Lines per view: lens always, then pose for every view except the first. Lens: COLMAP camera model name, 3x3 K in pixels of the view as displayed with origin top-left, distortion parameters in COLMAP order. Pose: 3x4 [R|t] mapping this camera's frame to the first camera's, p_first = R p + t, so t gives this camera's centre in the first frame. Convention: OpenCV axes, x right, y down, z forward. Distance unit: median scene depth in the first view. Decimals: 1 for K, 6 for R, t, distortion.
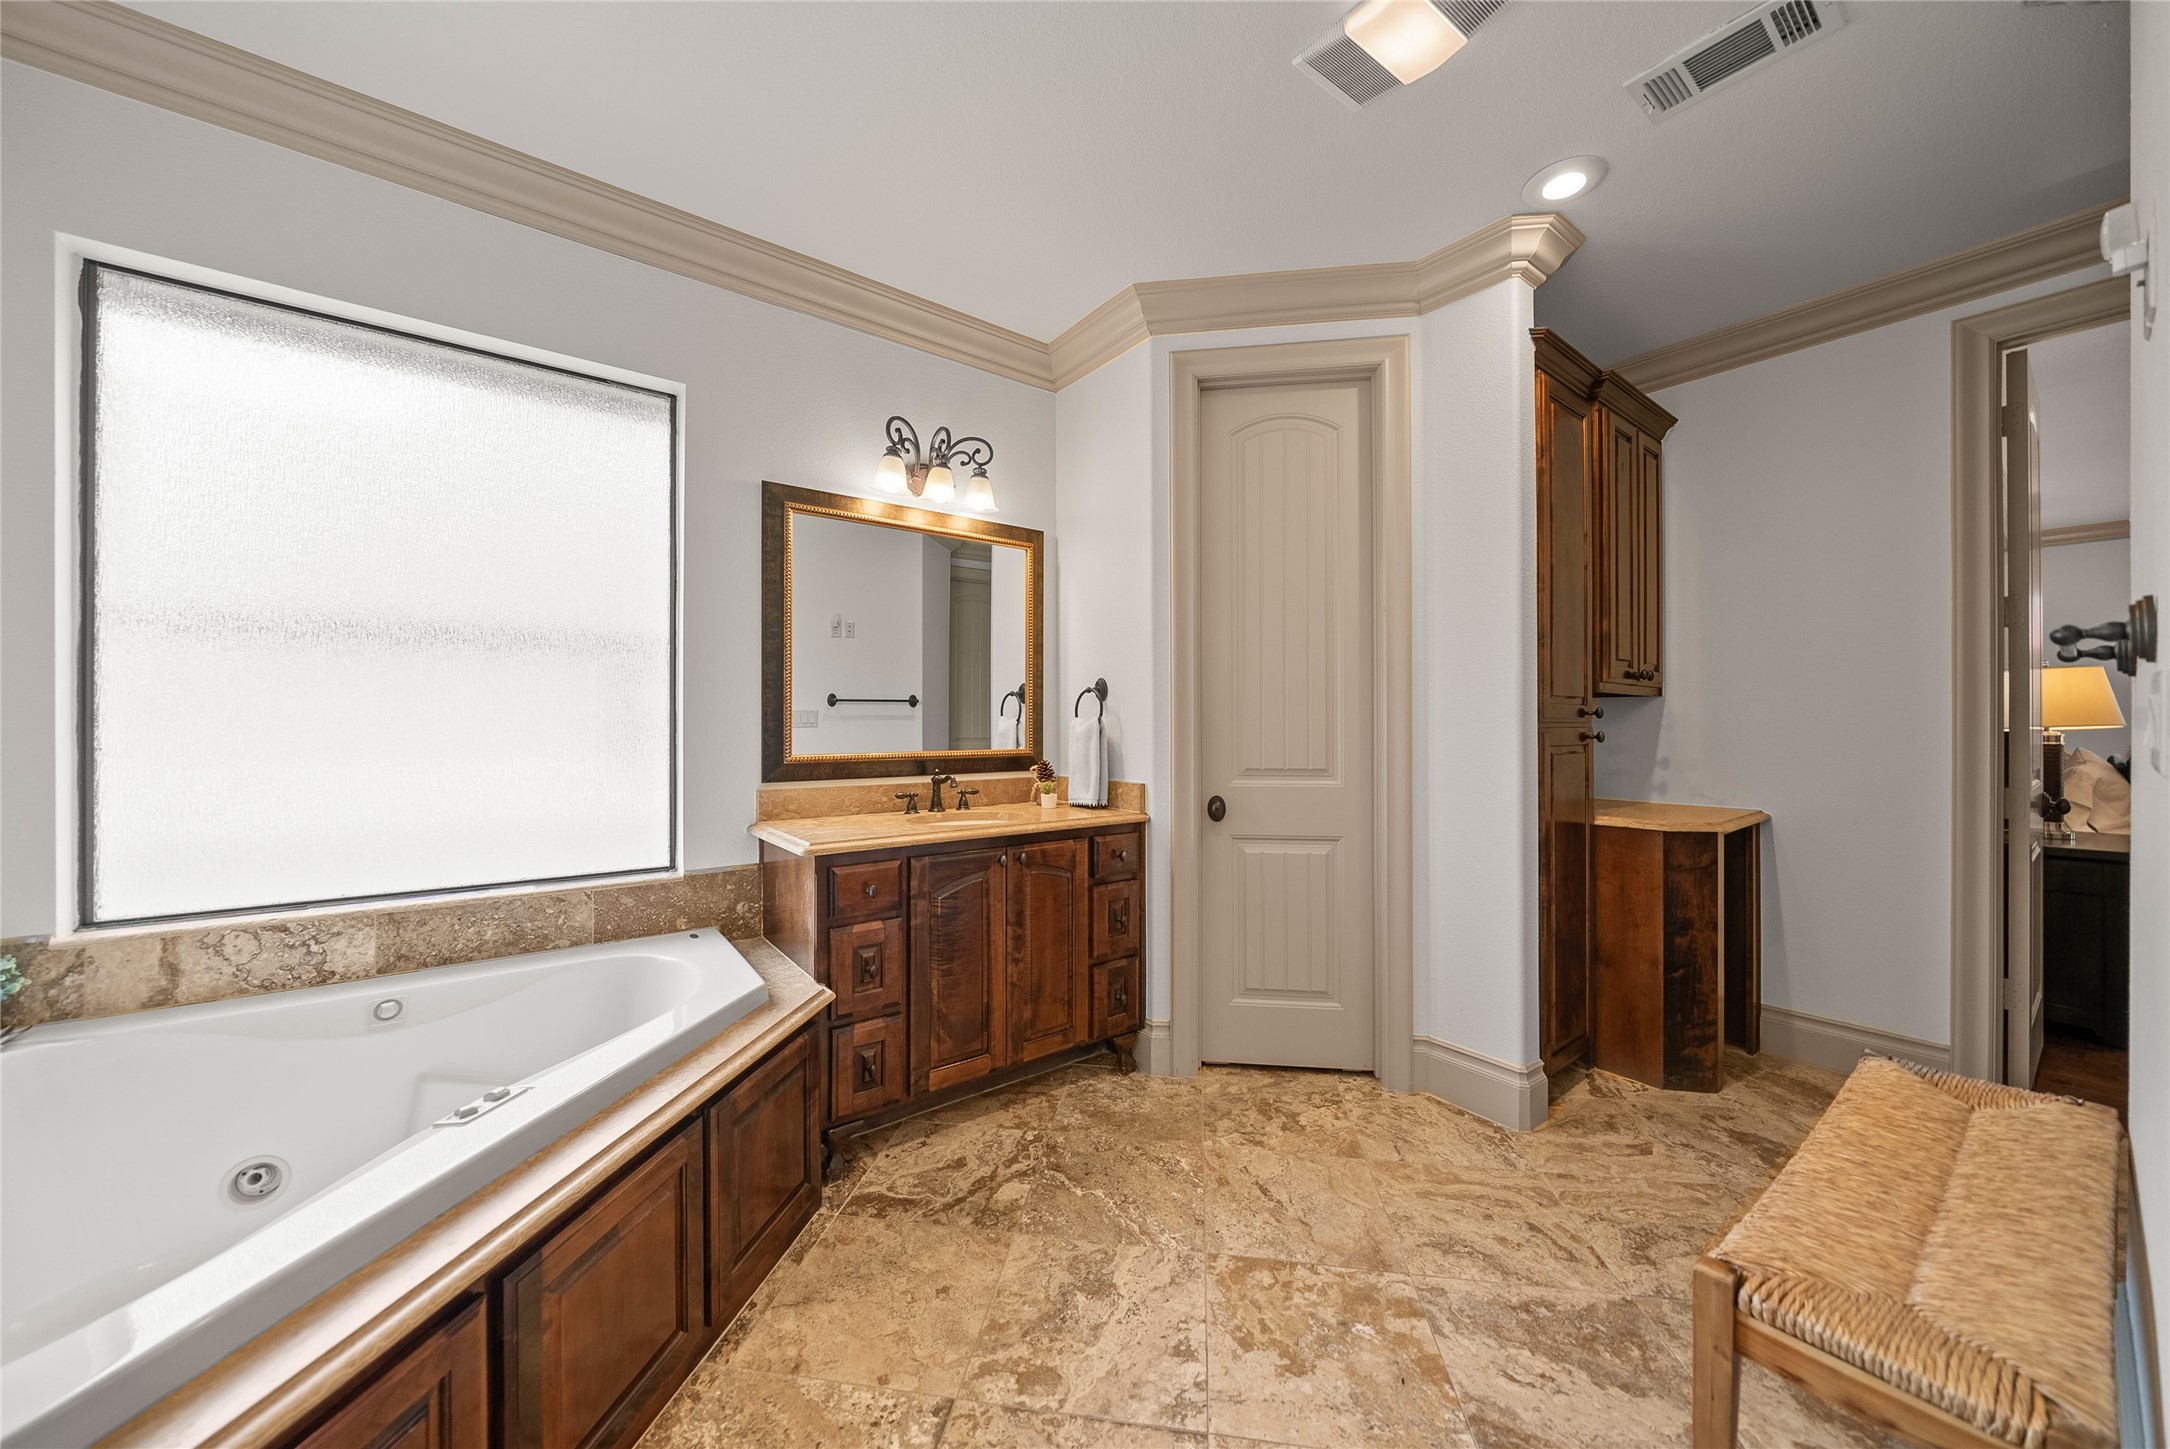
lens RADIAL K [[754.3, 0, 1084.9], [0, 754.3, 720.5], [0, 0, 1]] dist [-0.006383, -0.000082]
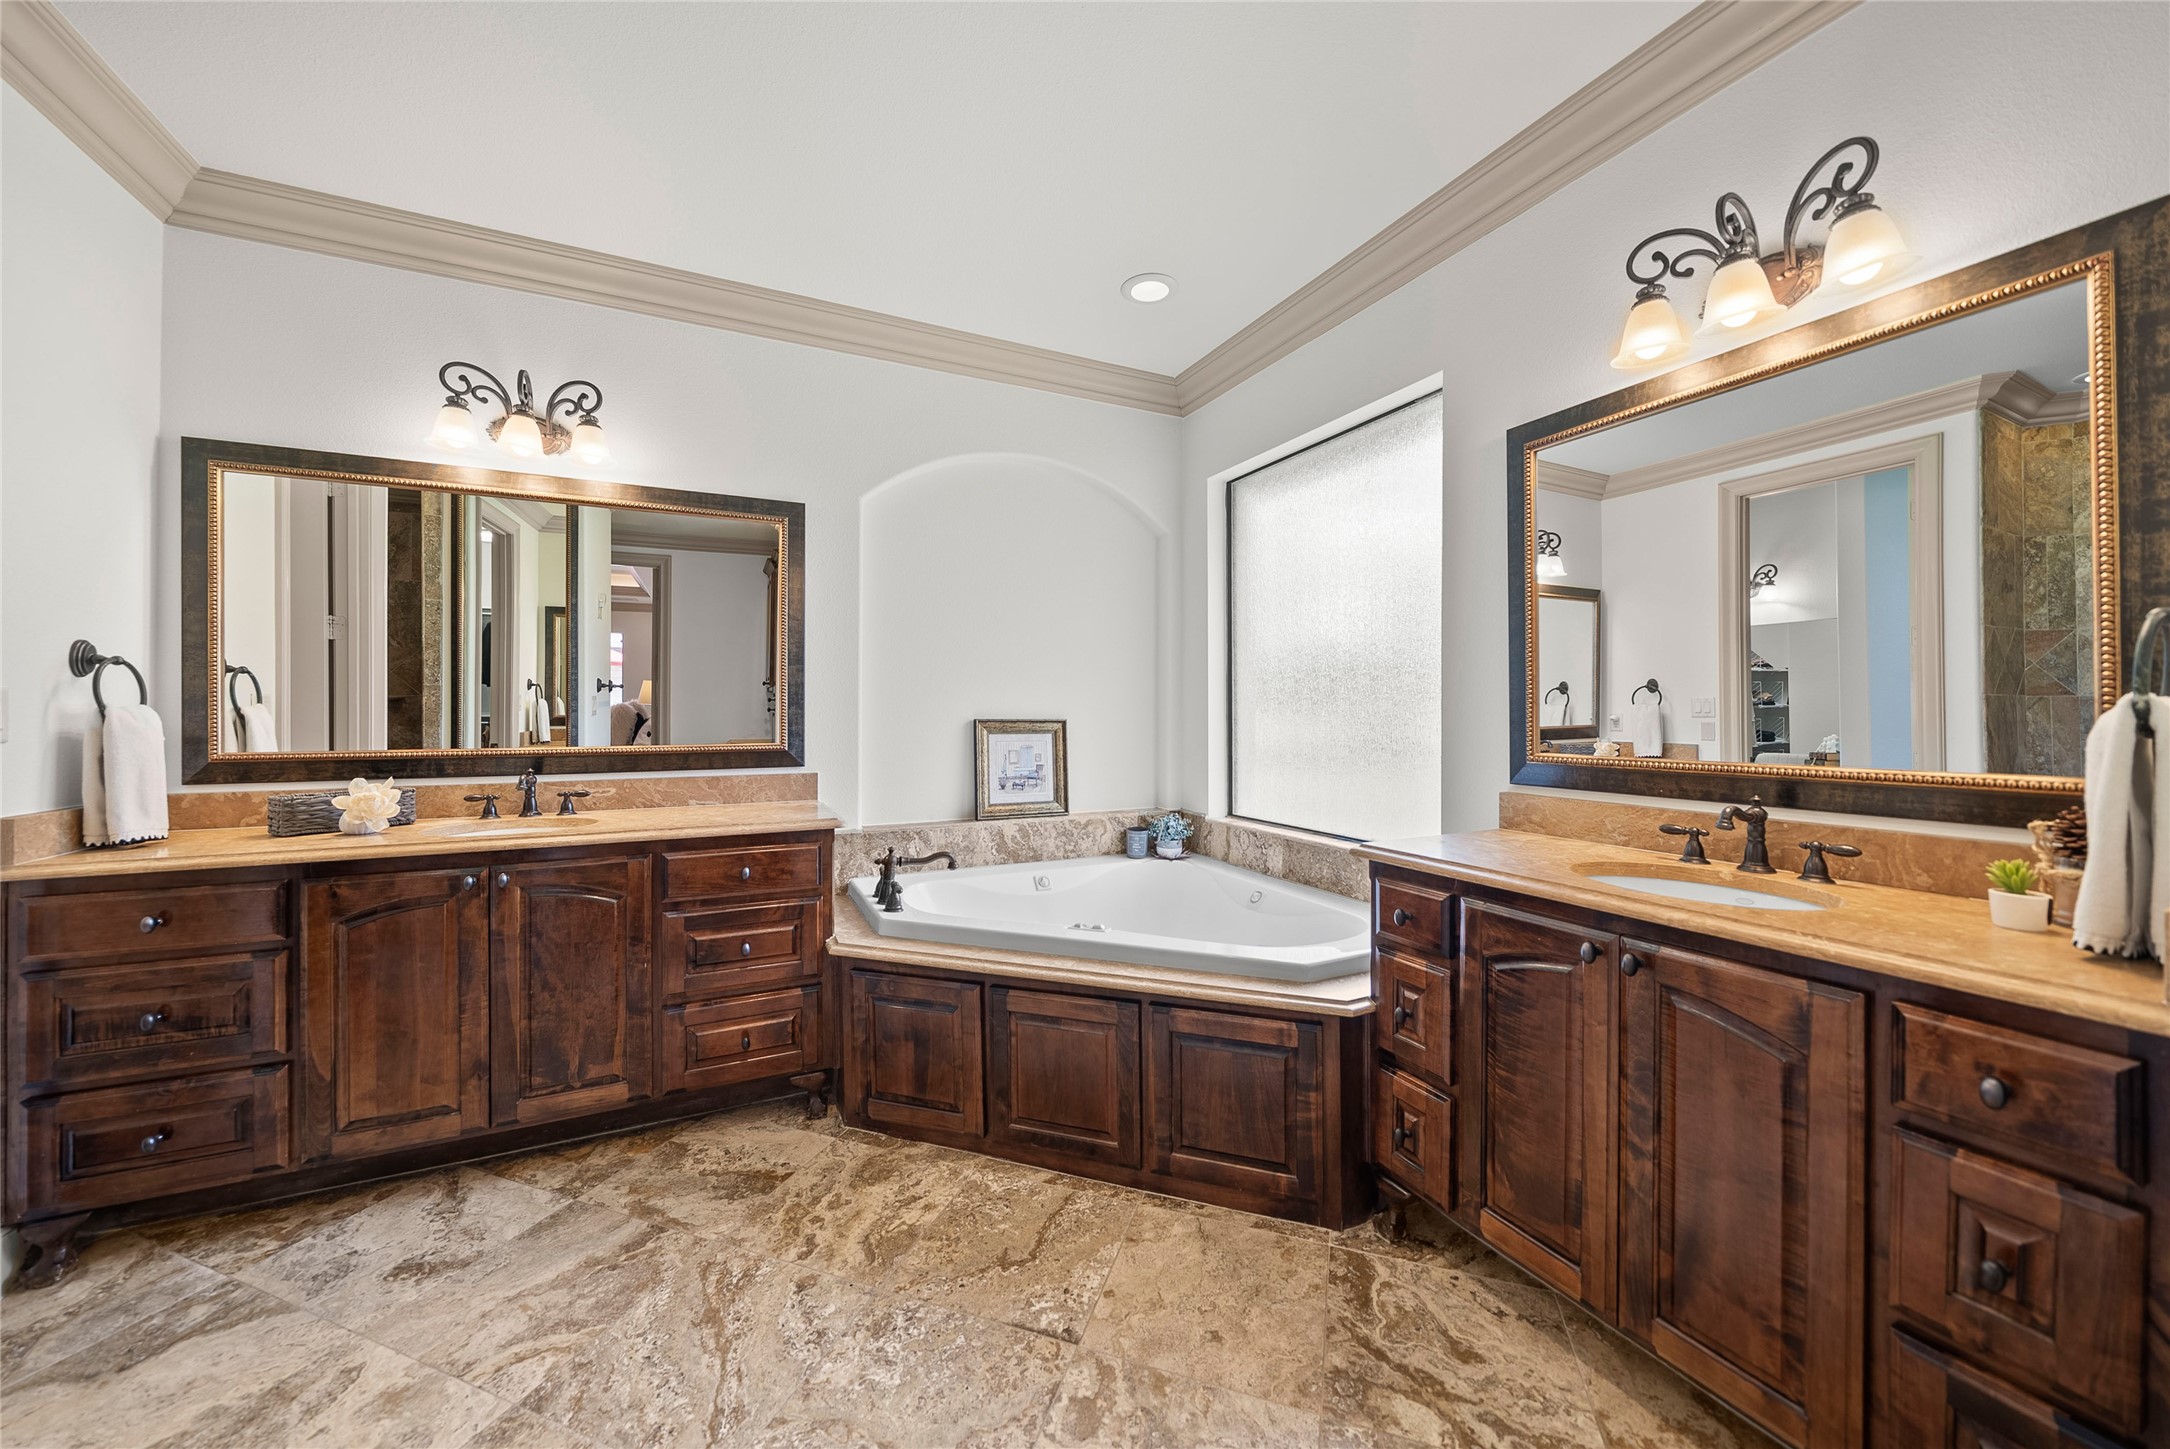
lens RADIAL K [[764.6, 0, 1087.0], [0, 764.6, 706.7], [0, 0, 1]] dist [-0.006986, -0.000065]
pose [[-0.187090, -0.008416, -0.982307, 0.669198], [0.003120, 0.999953, -0.009162, 0.002855], [0.982338, -0.004778, -0.187055, 0.909022]]
